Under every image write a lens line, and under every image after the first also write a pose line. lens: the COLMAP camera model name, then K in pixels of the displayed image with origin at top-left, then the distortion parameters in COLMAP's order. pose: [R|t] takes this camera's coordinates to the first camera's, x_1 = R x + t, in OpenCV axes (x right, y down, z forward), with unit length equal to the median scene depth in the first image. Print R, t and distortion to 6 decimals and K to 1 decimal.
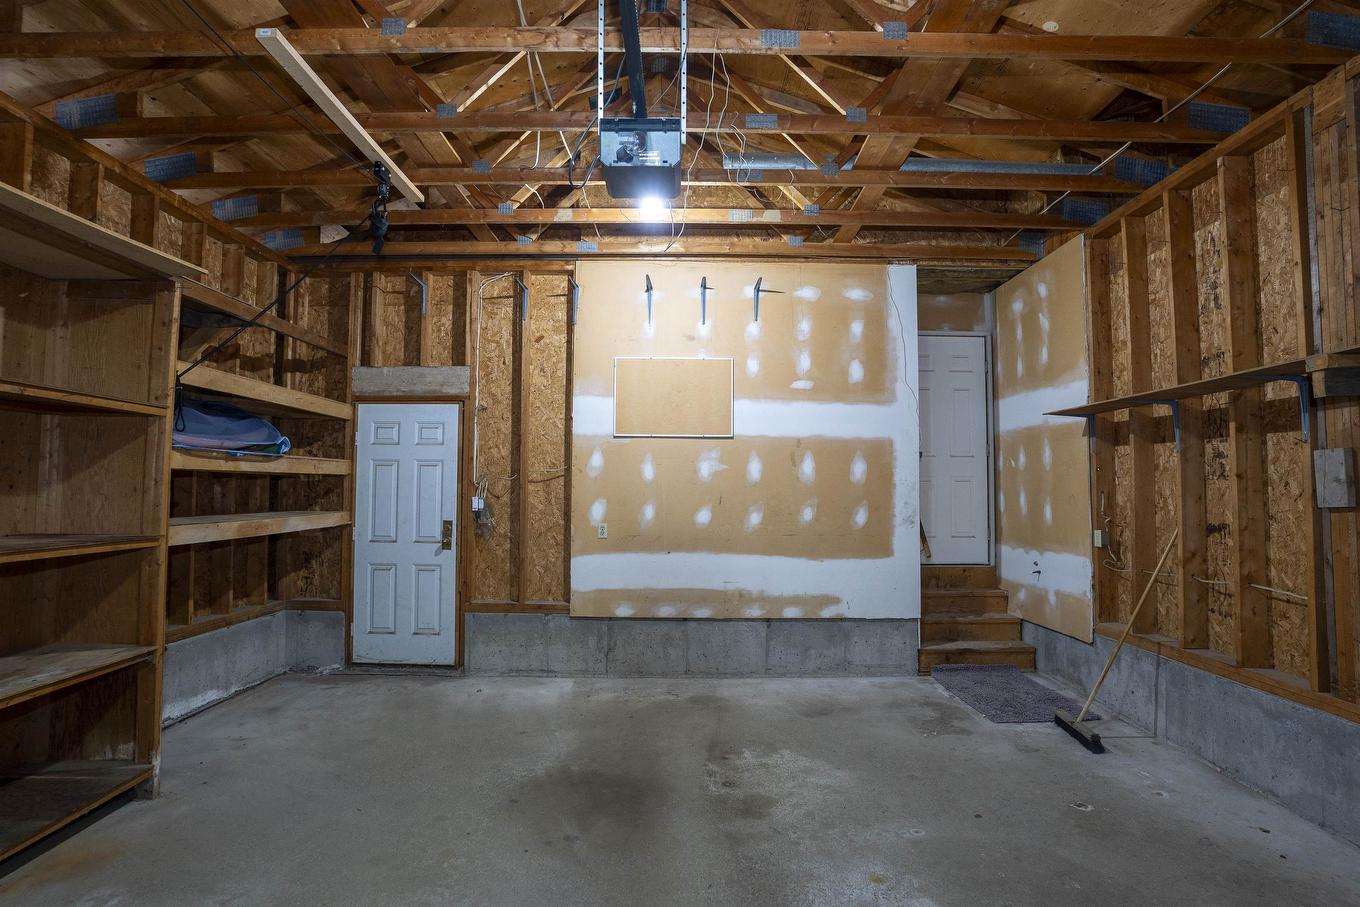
lens RADIAL K [[665.4, 0, 688.8], [0, 665.4, 454.1], [0, 0, 1]] dist [-0.000615, 0.001105]
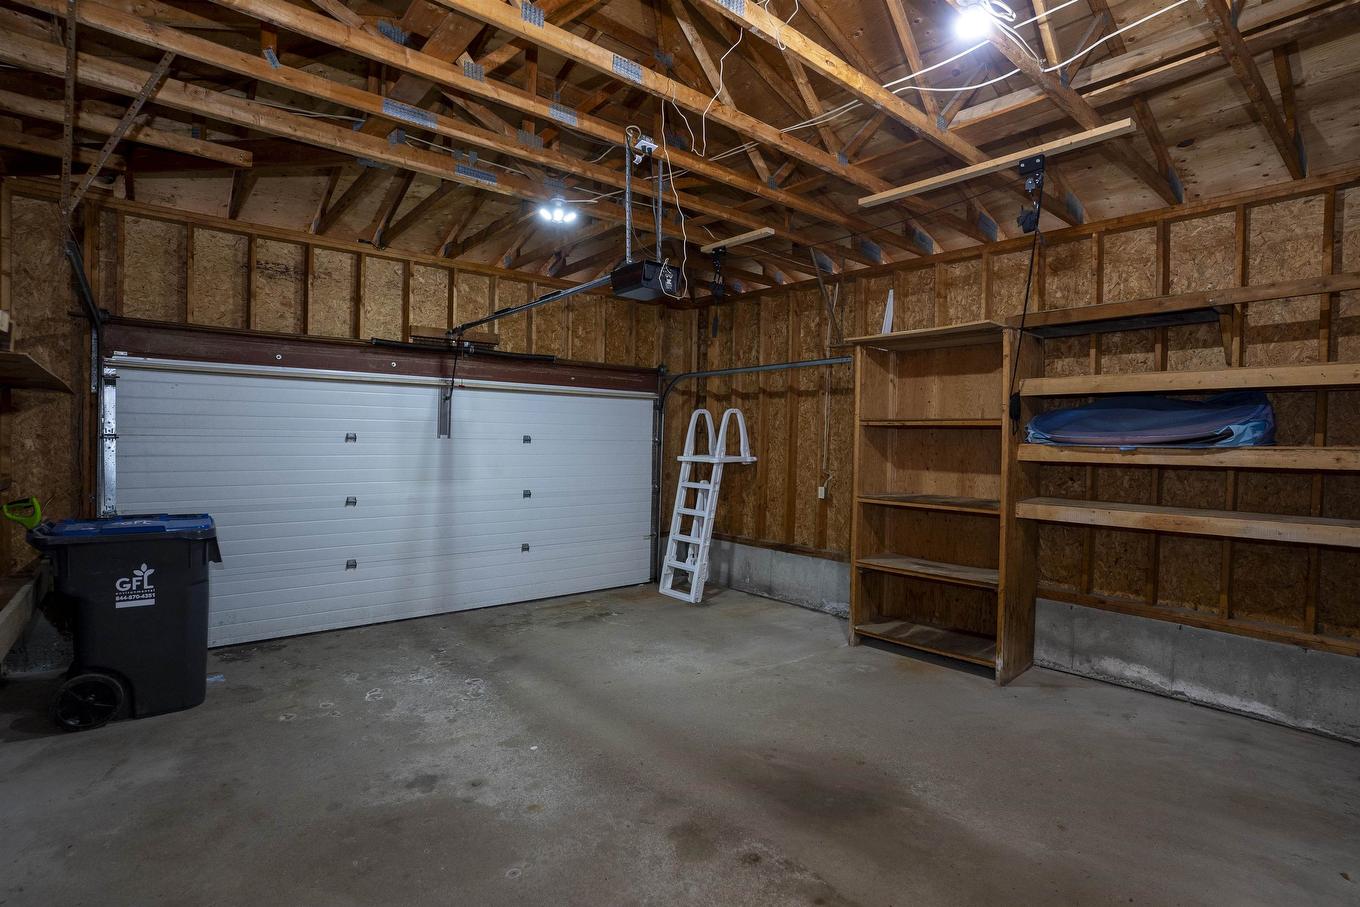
lens RADIAL K [[665.4, 0, 684.9], [0, 665.4, 452.1], [0, 0, 1]] dist [-0.000615, 0.001105]
pose [[-0.754464, -0.013365, -0.656205, 0.608269], [0.013278, 0.999277, -0.035618, 0.038838], [0.656207, -0.035586, -0.753741, 1.471310]]
